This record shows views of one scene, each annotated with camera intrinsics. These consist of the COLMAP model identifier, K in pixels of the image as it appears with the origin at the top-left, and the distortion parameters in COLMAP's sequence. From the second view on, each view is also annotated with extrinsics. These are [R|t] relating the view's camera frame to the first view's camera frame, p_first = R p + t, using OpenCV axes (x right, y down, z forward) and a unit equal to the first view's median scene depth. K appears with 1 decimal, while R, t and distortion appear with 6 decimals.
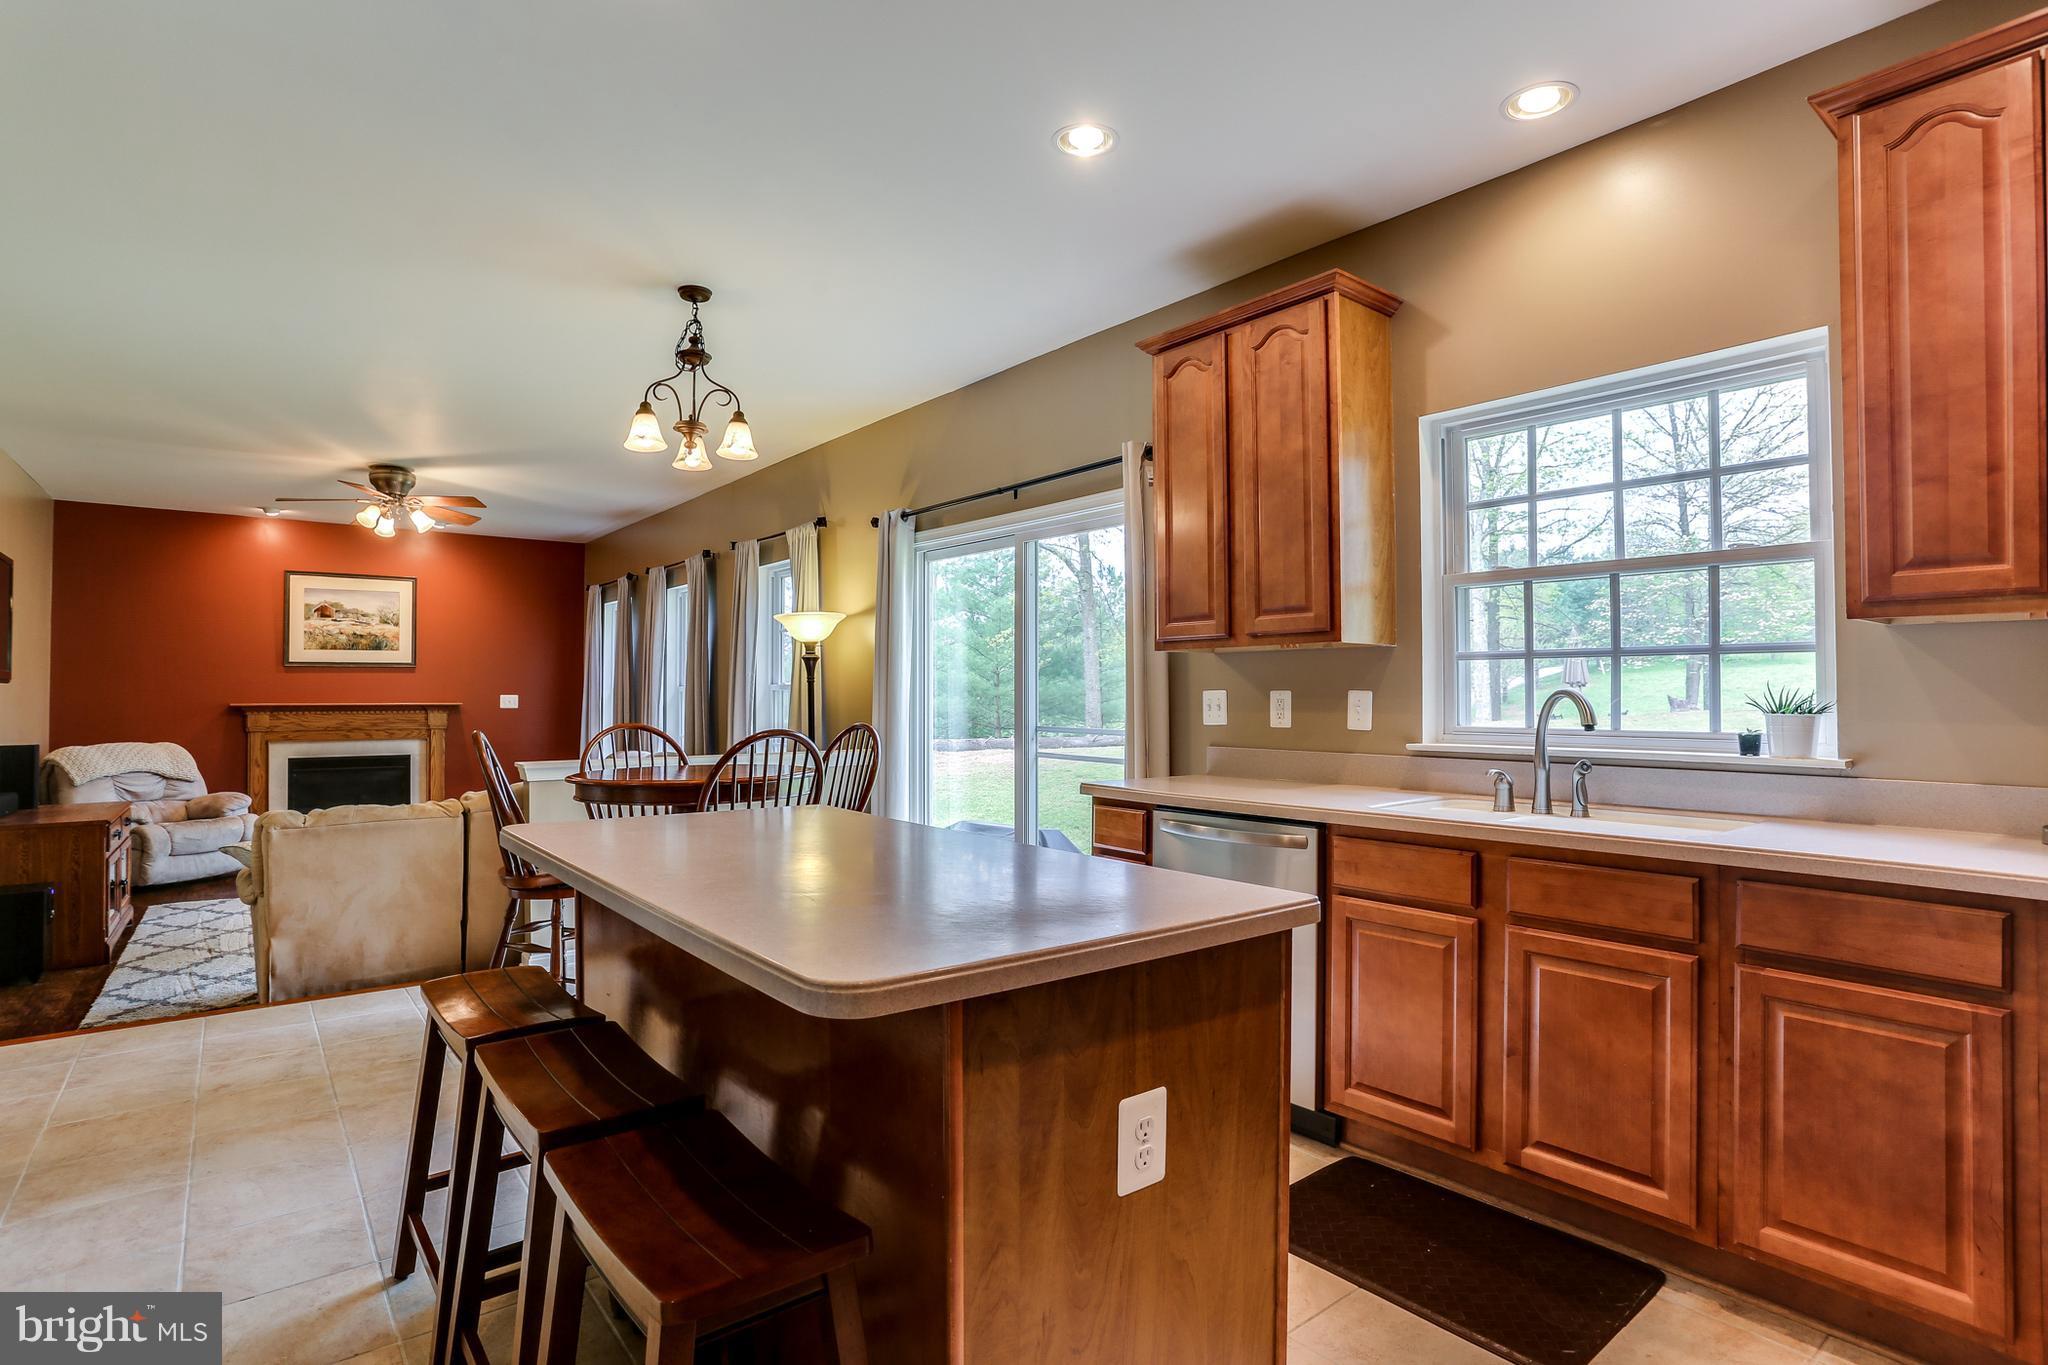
lens RADIAL K [[1038.1, 0, 1034.7], [0, 1038.1, 681.4], [0, 0, 1]] dist [-0.046733, 0.000624]
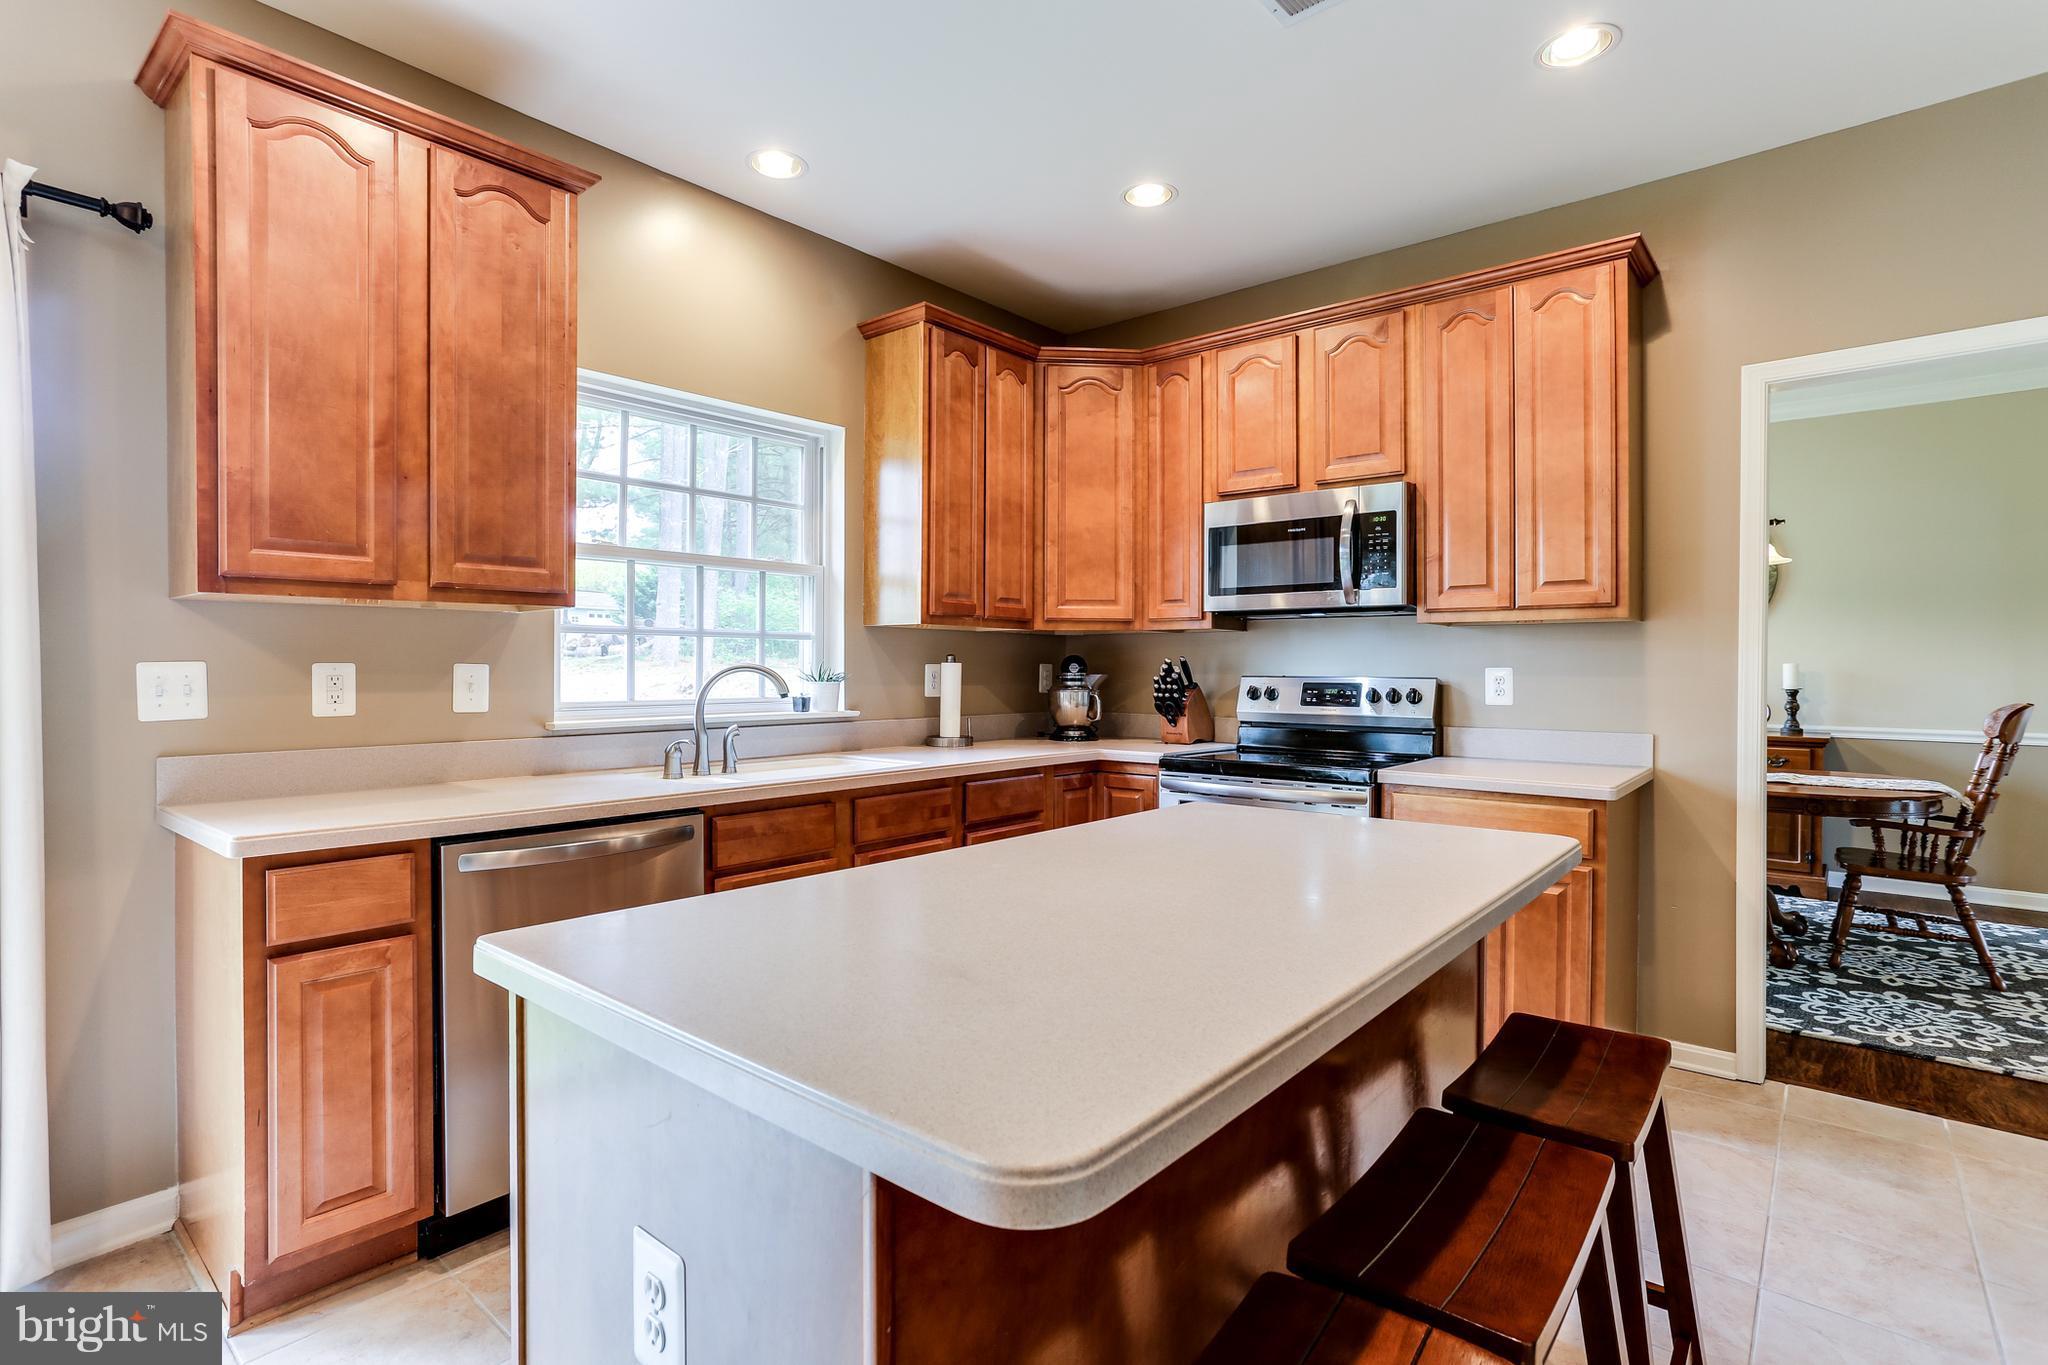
lens RADIAL K [[991.8, 0, 1016.0], [0, 991.8, 674.6], [0, 0, 1]] dist [-0.037691, 0.022008]
pose [[-0.184962, -0.009873, 0.982696, -0.532880], [-0.015607, 0.999853, 0.007107, 0.005084], [-0.982622, -0.014023, -0.185089, 0.729709]]
